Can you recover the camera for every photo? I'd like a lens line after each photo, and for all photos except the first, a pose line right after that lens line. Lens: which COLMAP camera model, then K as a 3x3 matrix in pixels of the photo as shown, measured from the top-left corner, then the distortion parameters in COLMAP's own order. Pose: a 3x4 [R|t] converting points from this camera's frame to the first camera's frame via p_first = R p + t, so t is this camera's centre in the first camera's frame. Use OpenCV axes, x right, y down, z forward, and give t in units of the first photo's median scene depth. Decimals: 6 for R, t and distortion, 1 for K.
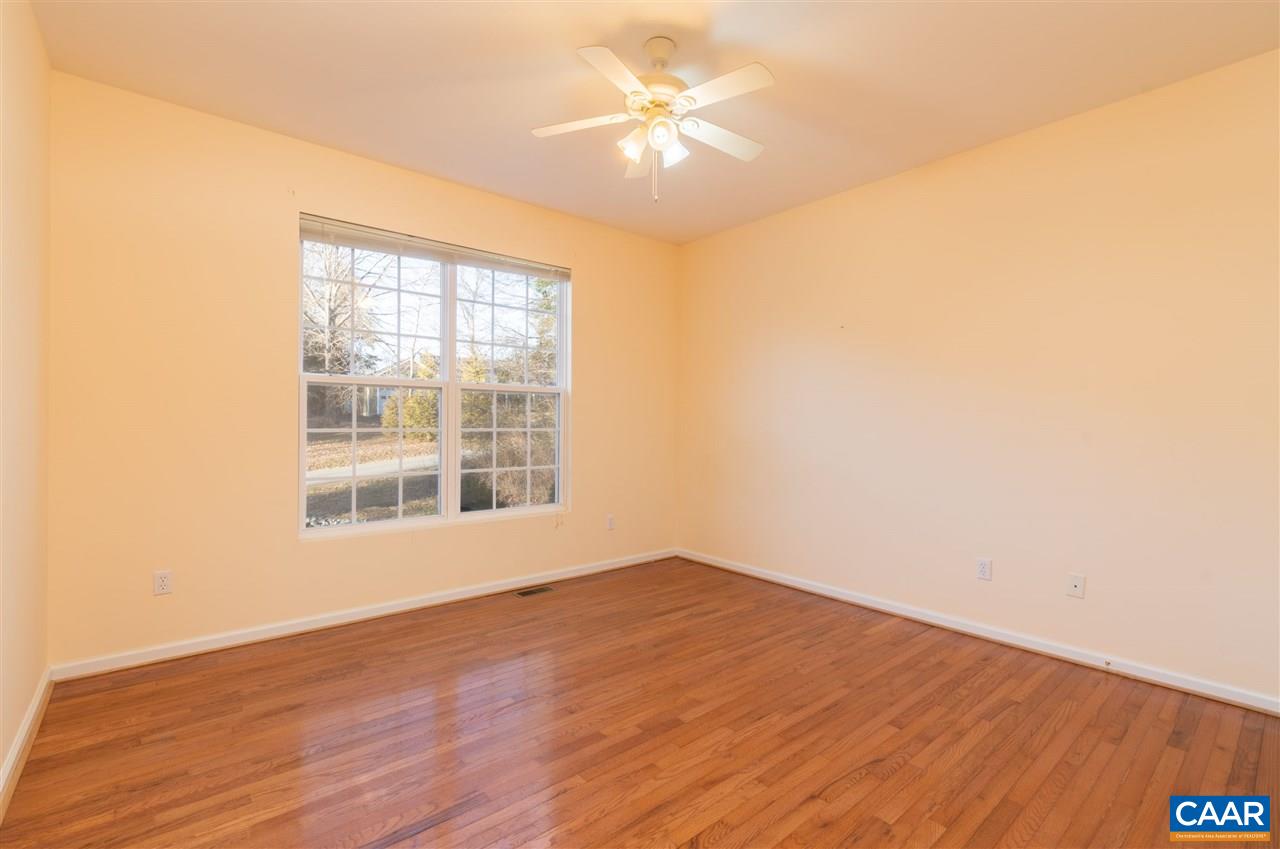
lens RADIAL K [[571.9, 0, 640.4], [0, 571.9, 424.2], [0, 0, 1]] dist [0.008701, -0.004191]
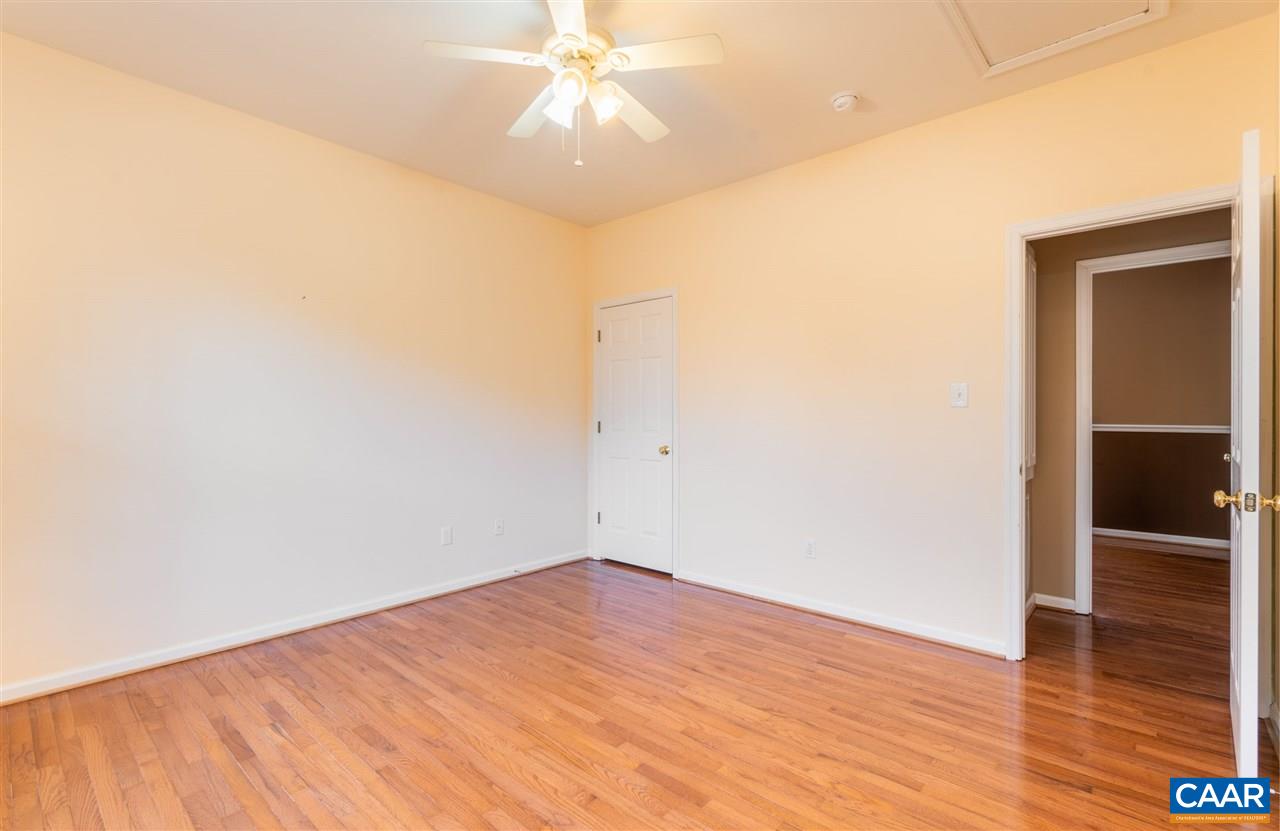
lens RADIAL K [[571.1, 0, 641.0], [0, 571.1, 413.5], [0, 0, 1]] dist [0.001329, 0.000245]
pose [[-0.146980, 0.000271, 0.989139, -0.720170], [-0.000100, 1.000000, -0.000288, -0.005554], [-0.989139, -0.000141, -0.146980, 0.859378]]
